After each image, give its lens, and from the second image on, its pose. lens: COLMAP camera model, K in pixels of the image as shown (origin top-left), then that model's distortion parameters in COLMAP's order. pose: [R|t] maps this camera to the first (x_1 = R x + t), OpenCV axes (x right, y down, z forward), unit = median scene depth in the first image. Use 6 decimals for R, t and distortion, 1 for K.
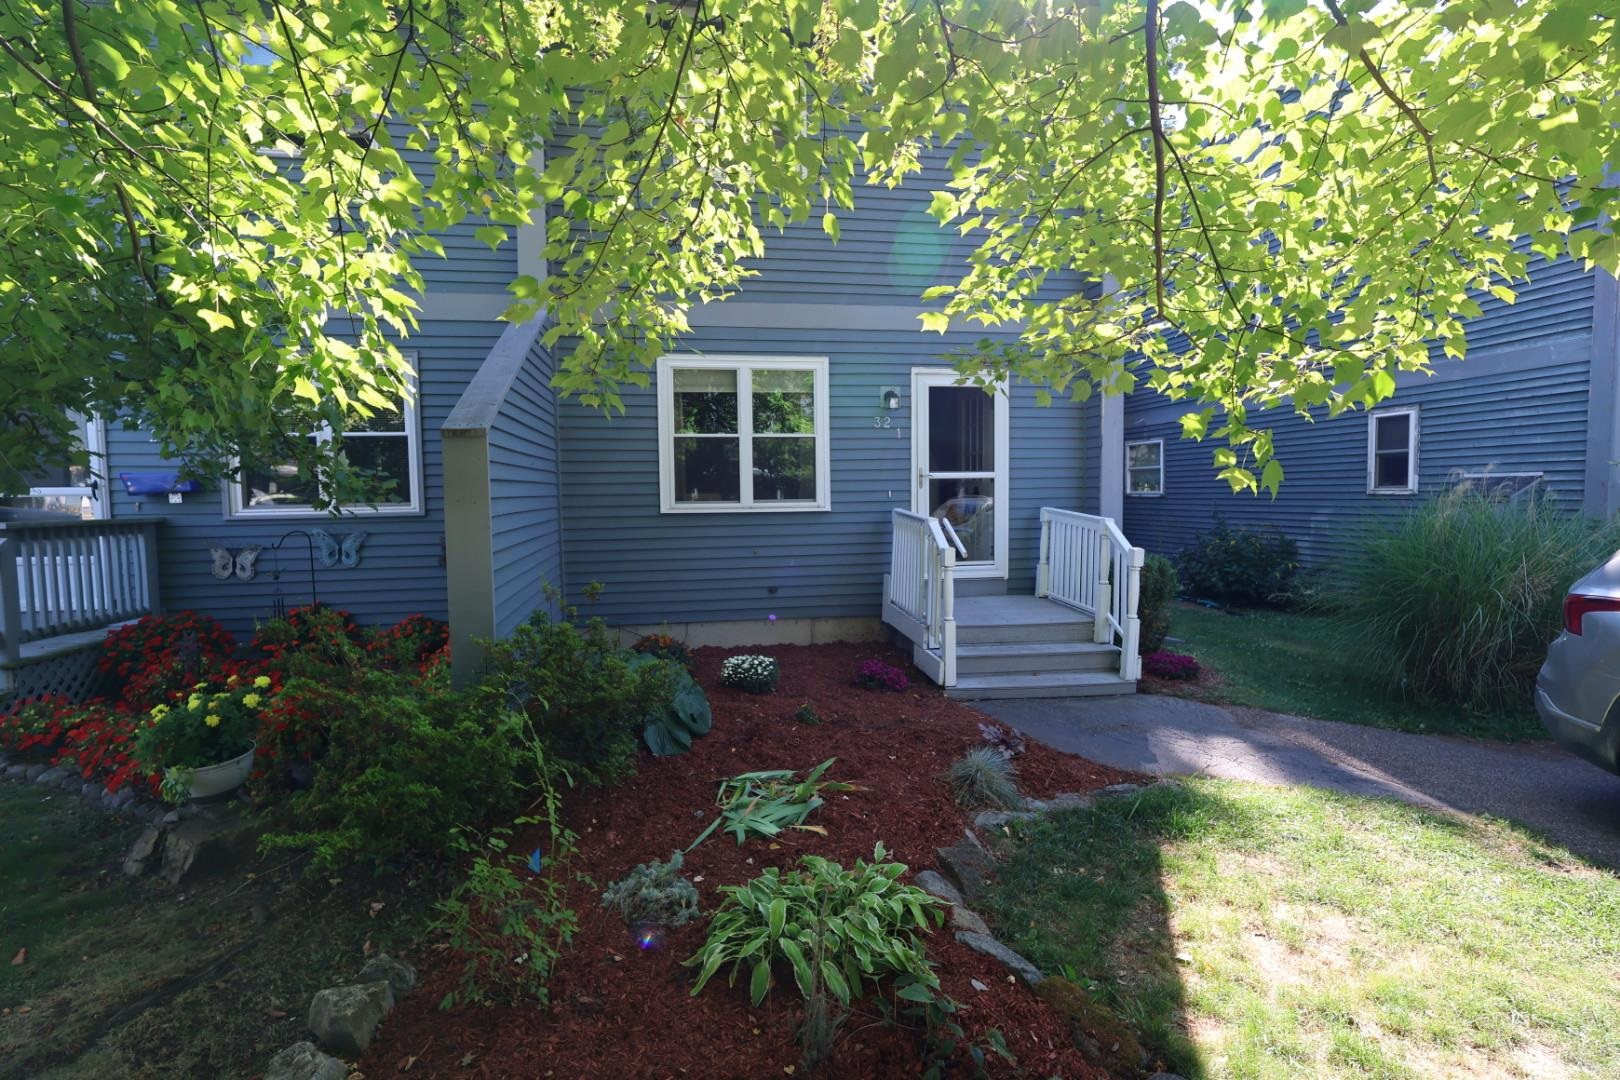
lens RADIAL K [[747.1, 0, 809.3], [0, 747.1, 538.4], [0, 0, 1]] dist [-0.001330, 0.000860]
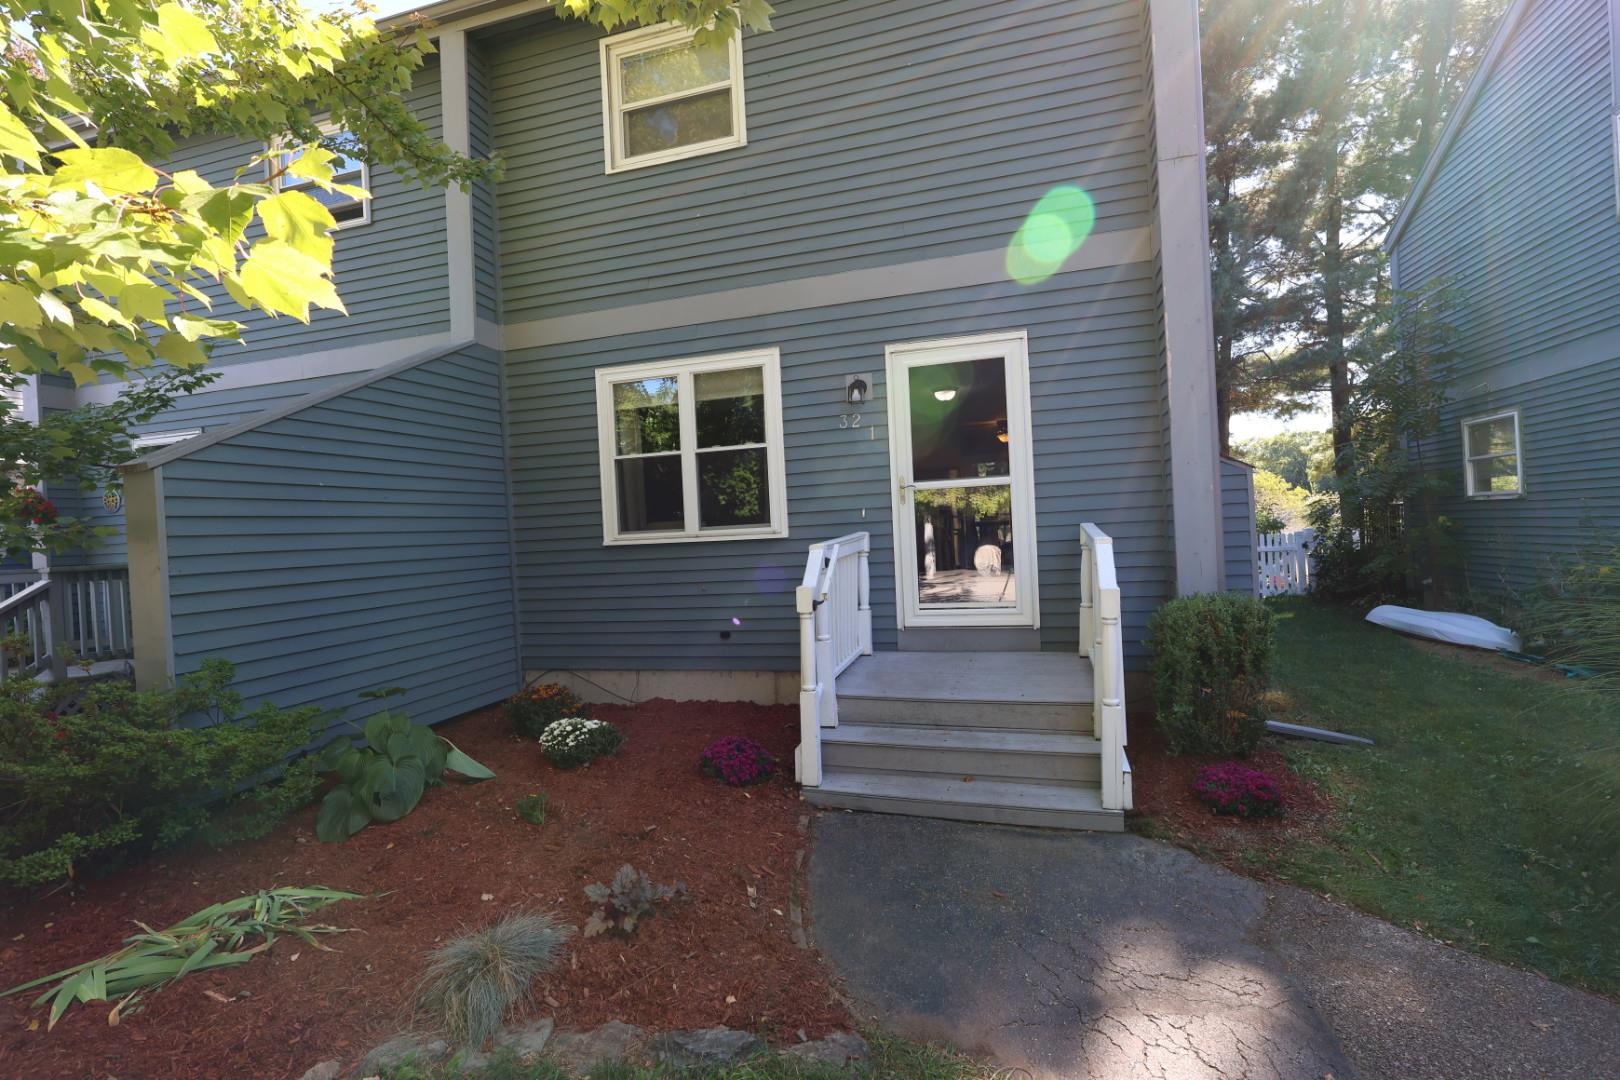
lens RADIAL K [[747.1, 0, 809.3], [0, 747.1, 538.4], [0, 0, 1]] dist [-0.001330, 0.000860]
pose [[0.896780, -0.028125, -0.441583, 0.410796], [0.011051, 0.999090, -0.041190, -0.002764], [0.442340, 0.032059, 0.896274, 0.301706]]
